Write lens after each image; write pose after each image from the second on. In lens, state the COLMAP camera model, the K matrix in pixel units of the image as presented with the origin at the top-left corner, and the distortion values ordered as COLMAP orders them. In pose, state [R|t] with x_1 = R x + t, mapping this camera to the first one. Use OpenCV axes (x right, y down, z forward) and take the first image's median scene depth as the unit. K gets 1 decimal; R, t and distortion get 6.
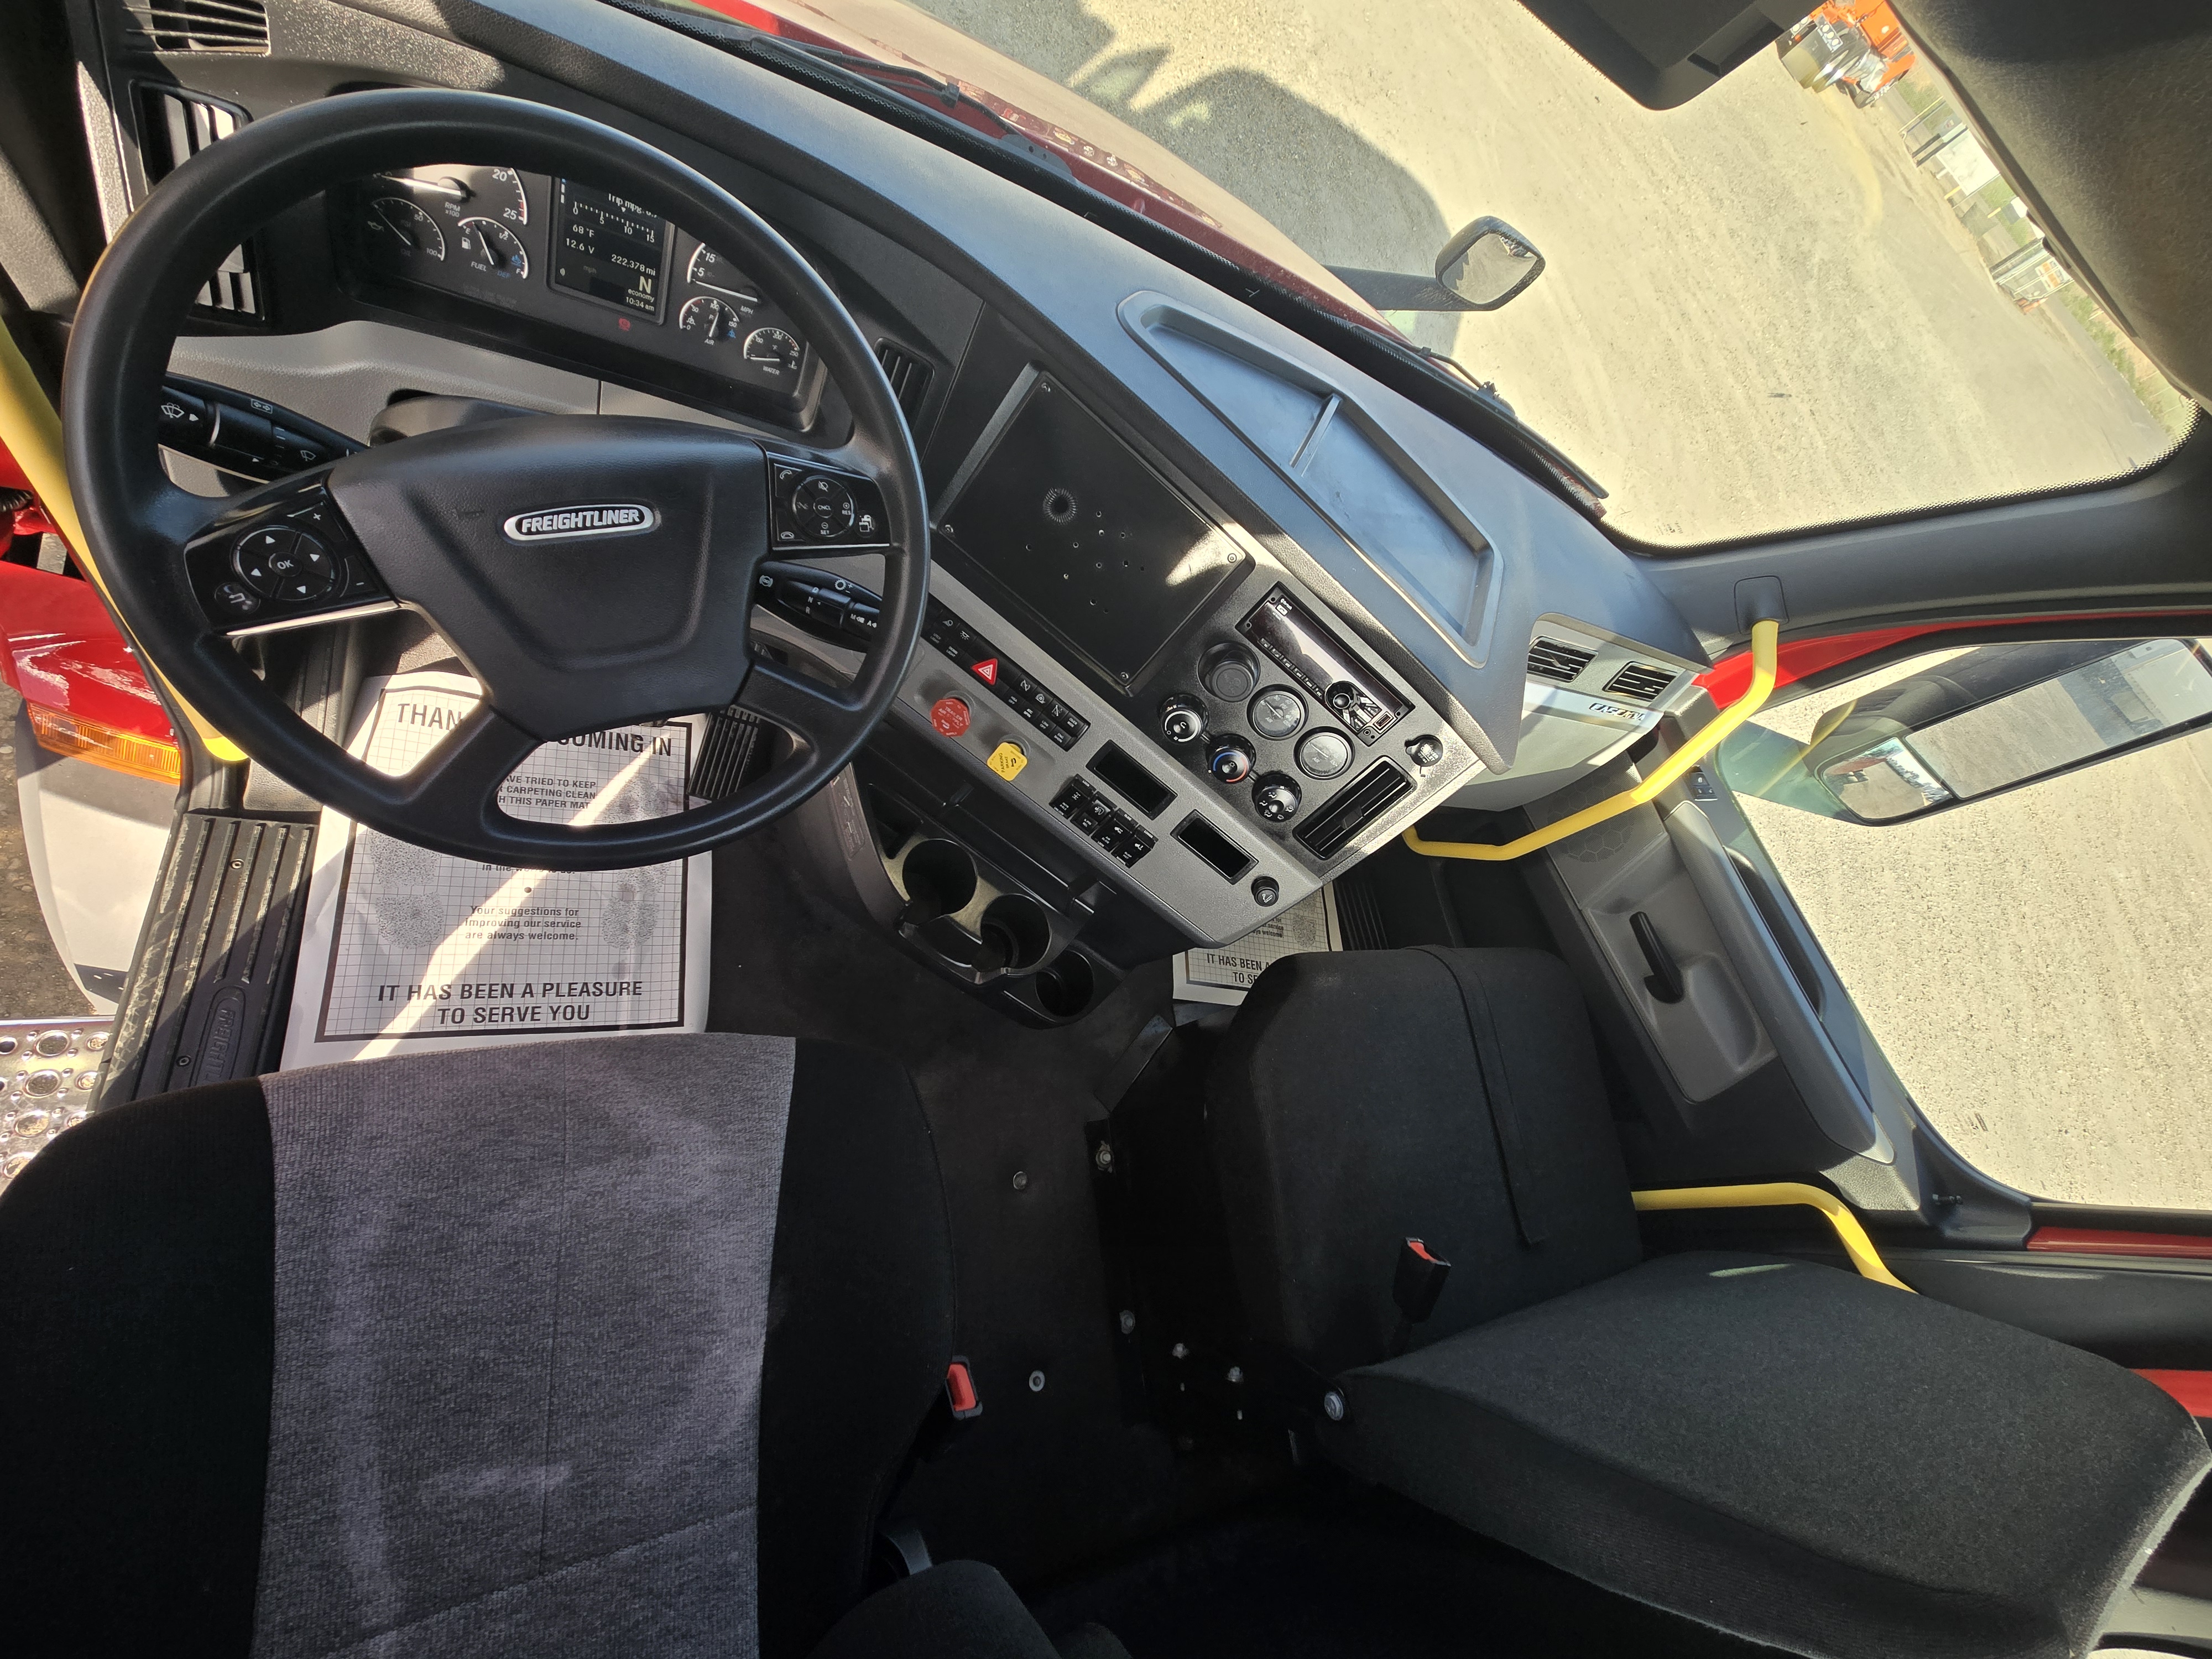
lens RADIAL K [[906.4, 0, 1106.7], [0, 906.4, 817.6], [0, 0, 1]] dist [0.004986, -0.001403]
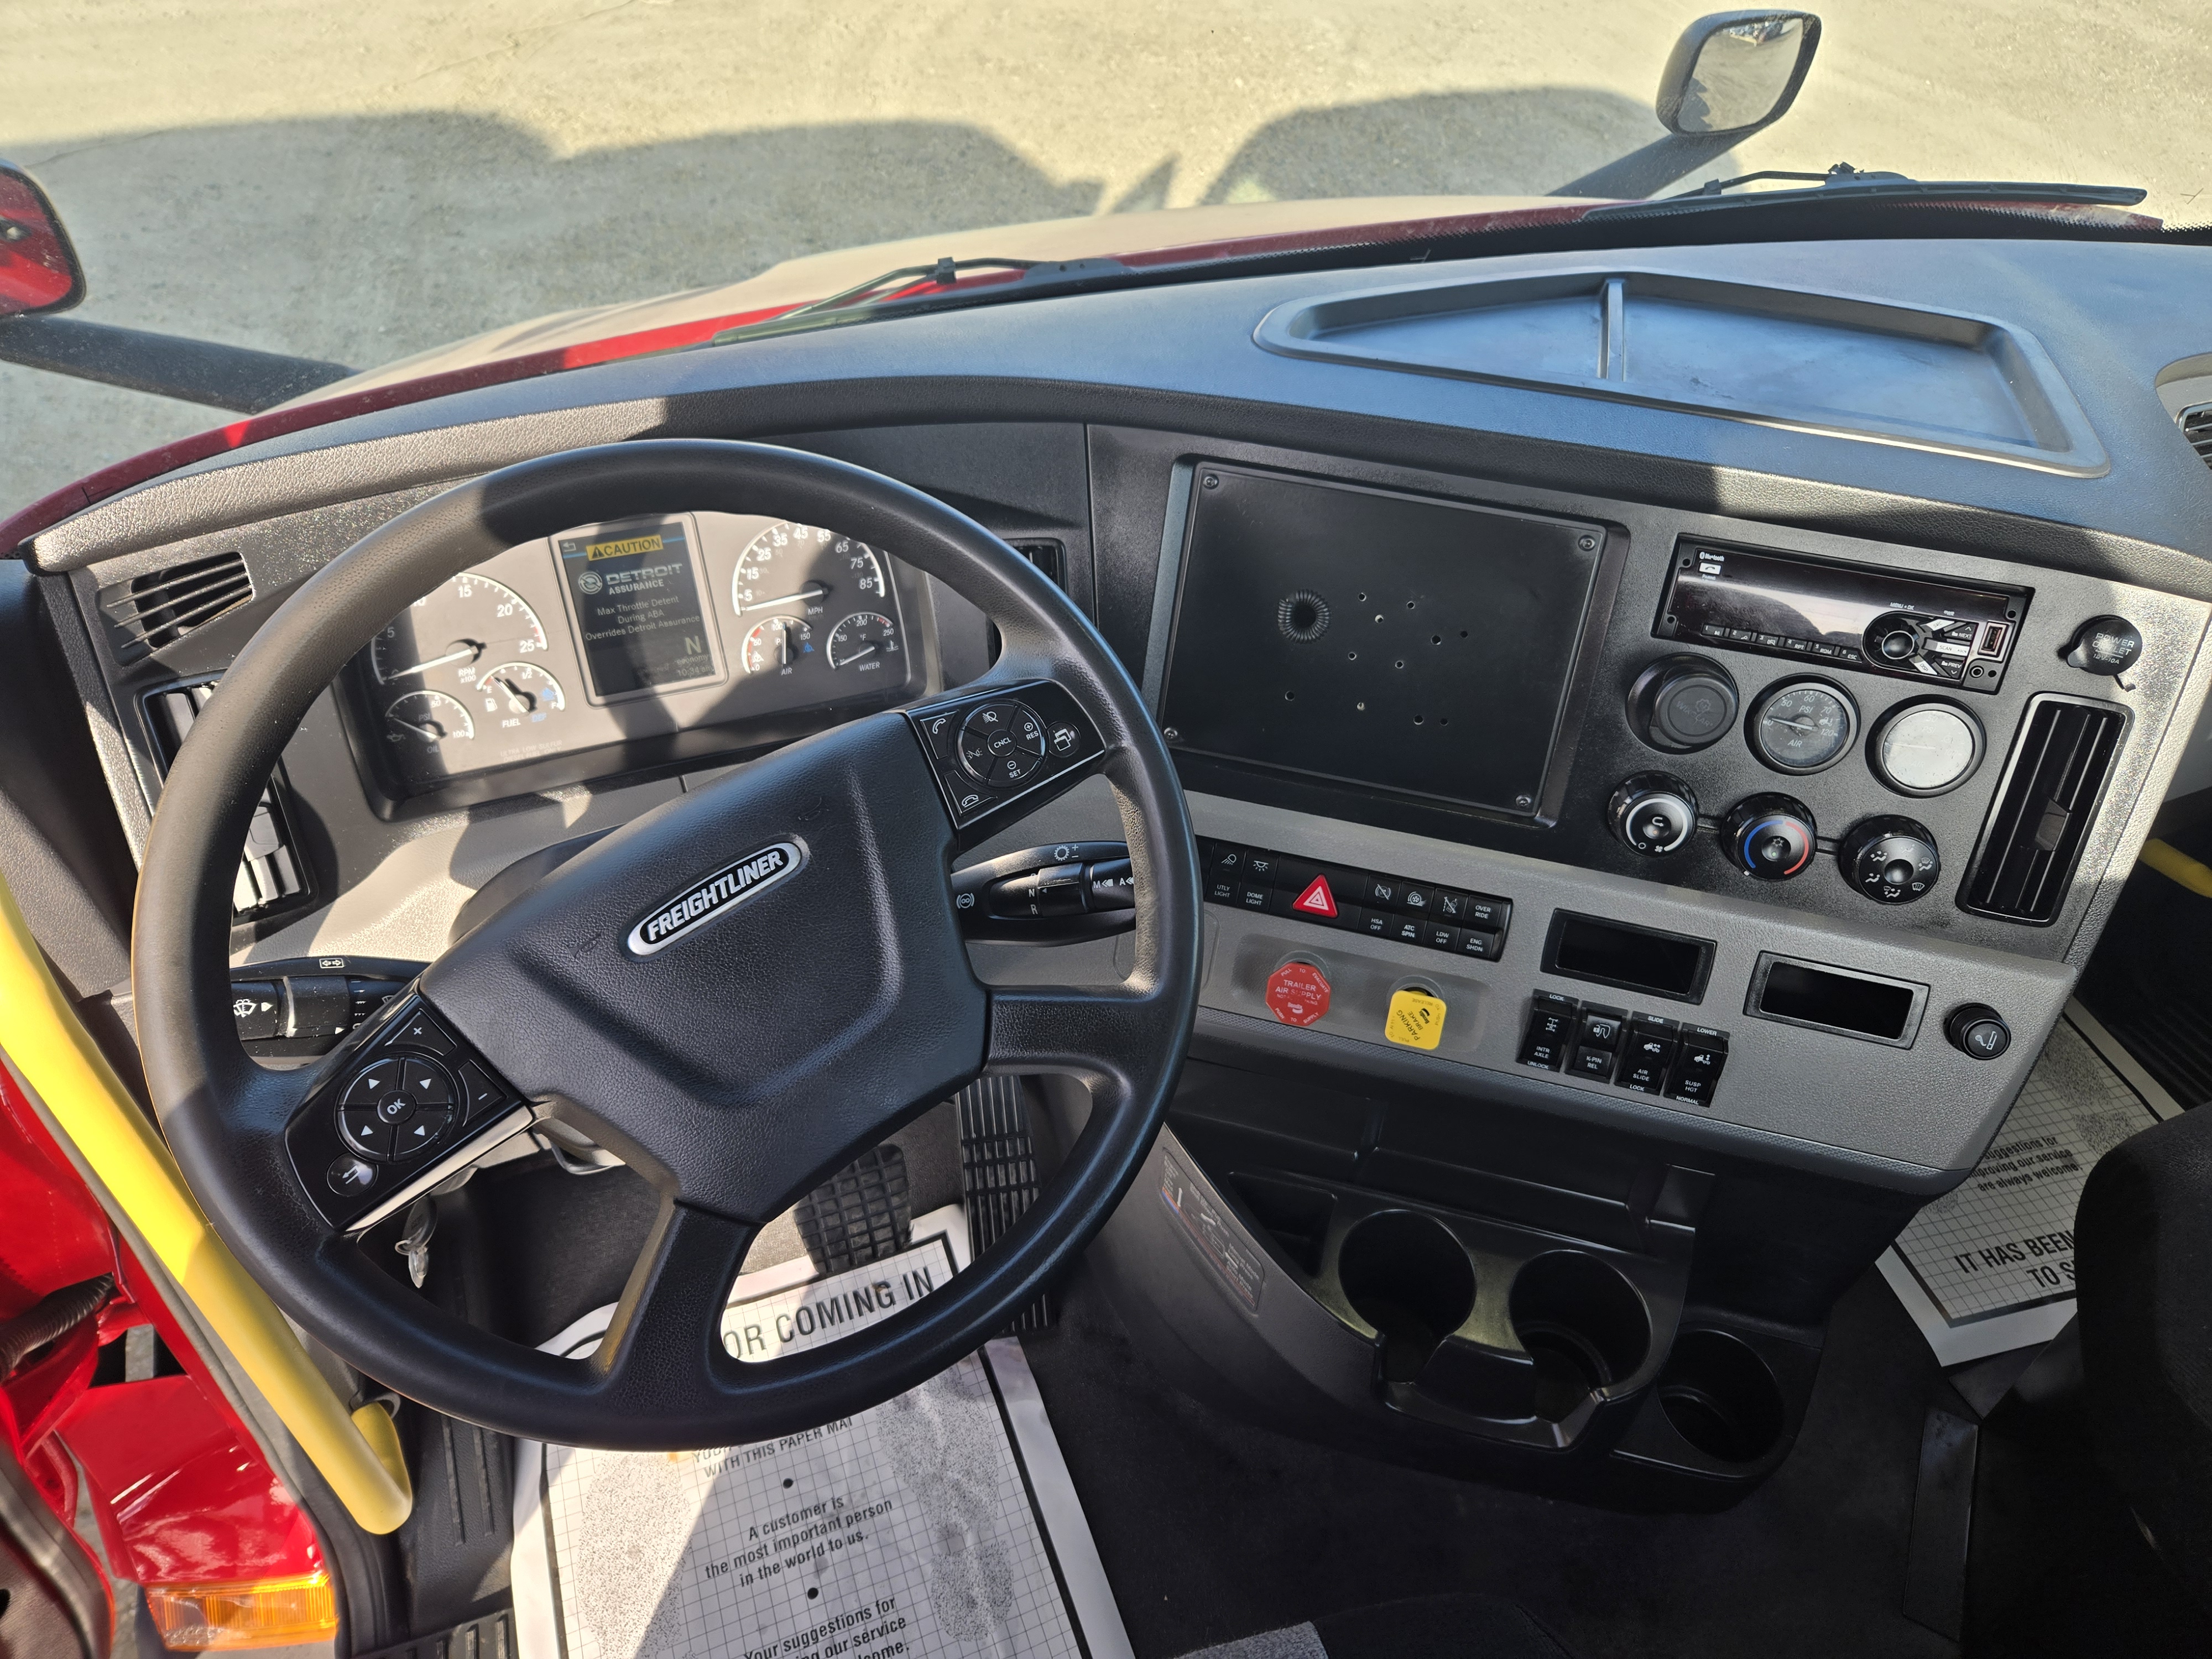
lens RADIAL K [[1489.8, 0, 1115.4], [0, 1489.8, 820.8], [0, 0, 1]] dist [0.059657, -0.025828]
pose [[0.863015, -0.475714, -0.170002, -0.051417], [0.389983, 0.841278, -0.374387, 0.120068], [0.321120, 0.256804, 0.911556, 0.010078]]
